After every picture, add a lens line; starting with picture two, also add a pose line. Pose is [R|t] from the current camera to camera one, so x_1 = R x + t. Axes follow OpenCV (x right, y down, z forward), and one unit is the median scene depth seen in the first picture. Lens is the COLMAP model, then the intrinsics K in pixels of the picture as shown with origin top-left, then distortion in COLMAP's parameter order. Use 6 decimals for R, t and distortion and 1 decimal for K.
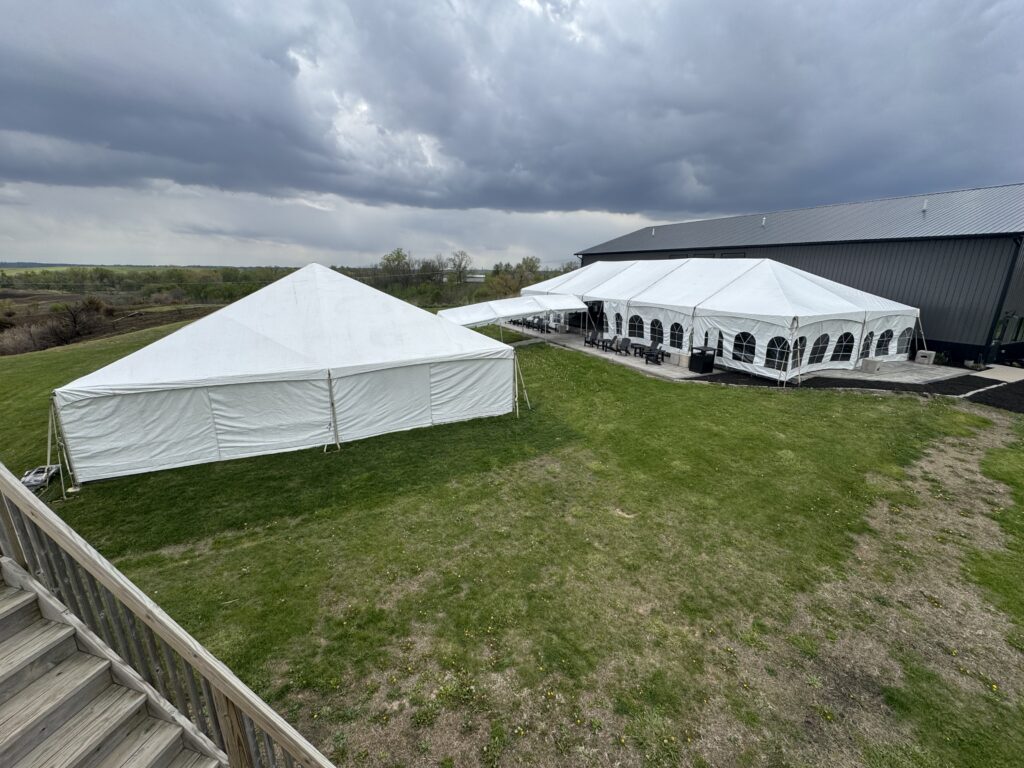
lens RADIAL K [[404.9, 0, 509.9], [0, 404.9, 379.9], [0, 0, 1]] dist [-0.002251, 0.000117]
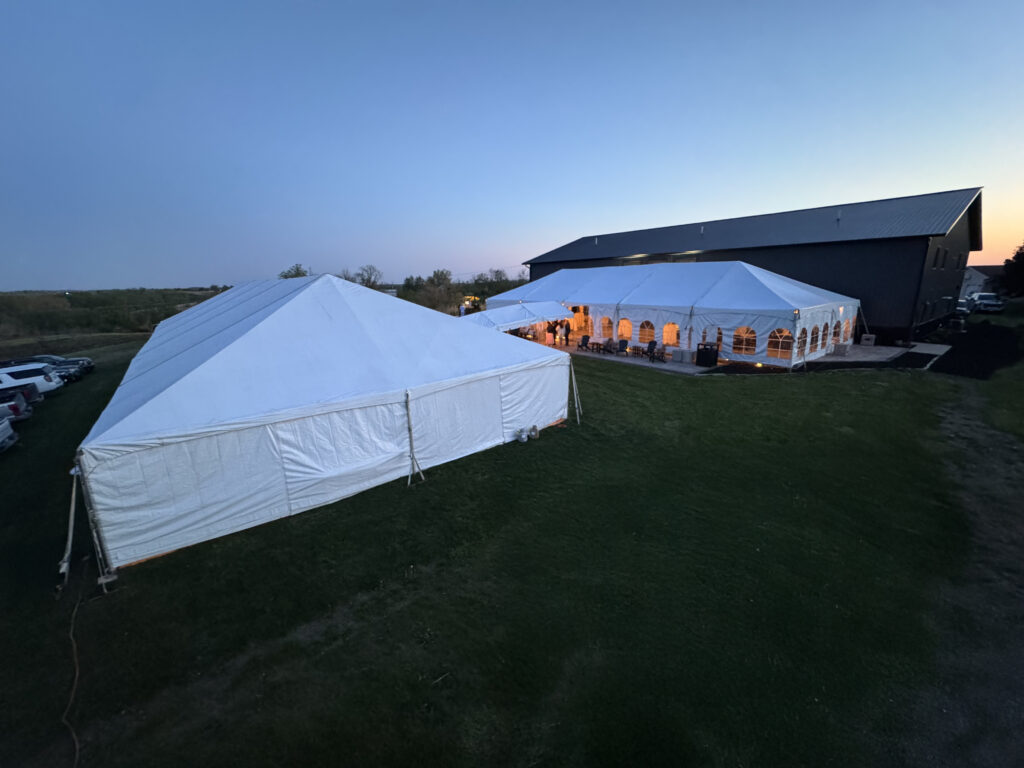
lens RADIAL K [[404.9, 0, 509.9], [0, 404.9, 379.9], [0, 0, 1]] dist [-0.002251, 0.000117]
pose [[0.974537, -0.080564, 0.209253, -0.325306], [0.086552, 0.996054, -0.019604, -0.009129], [-0.206848, 0.037216, 0.977665, 0.075046]]
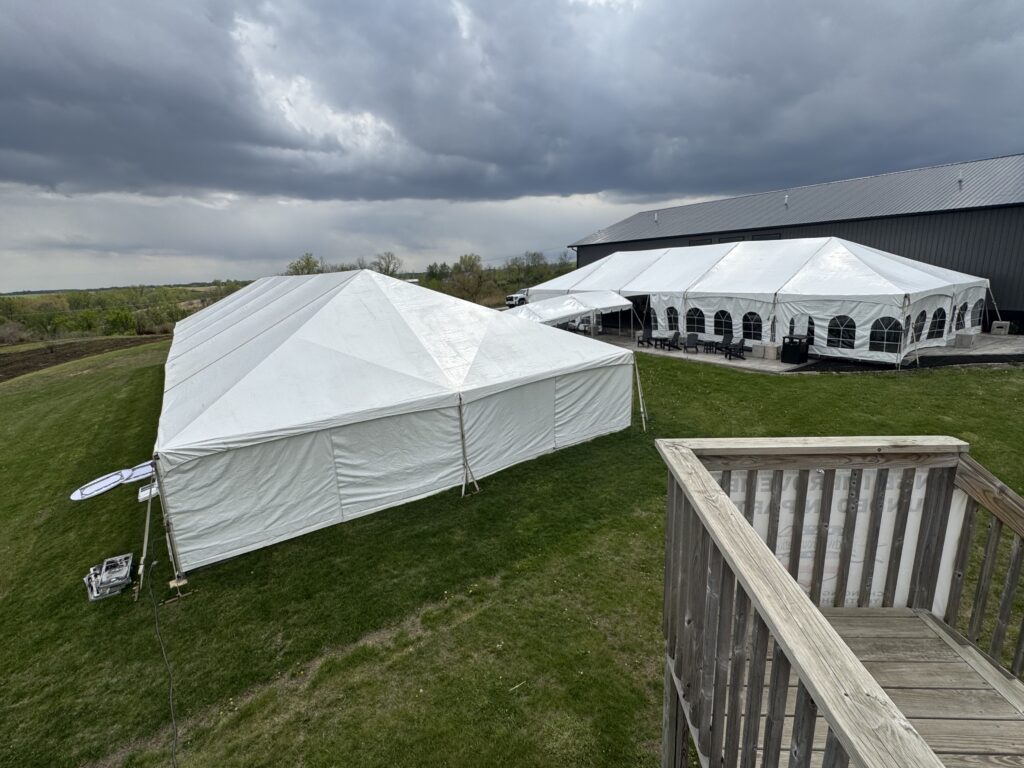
lens RADIAL K [[478.0, 0, 512.0], [0, 478.0, 384.0], [0, 0, 1]] dist [-0.000703, -0.000574]
pose [[0.987136, -0.091864, 0.130854, -0.370274], [0.095755, 0.995122, -0.023750, -0.009469], [-0.128034, 0.035975, 0.991117, 0.023437]]
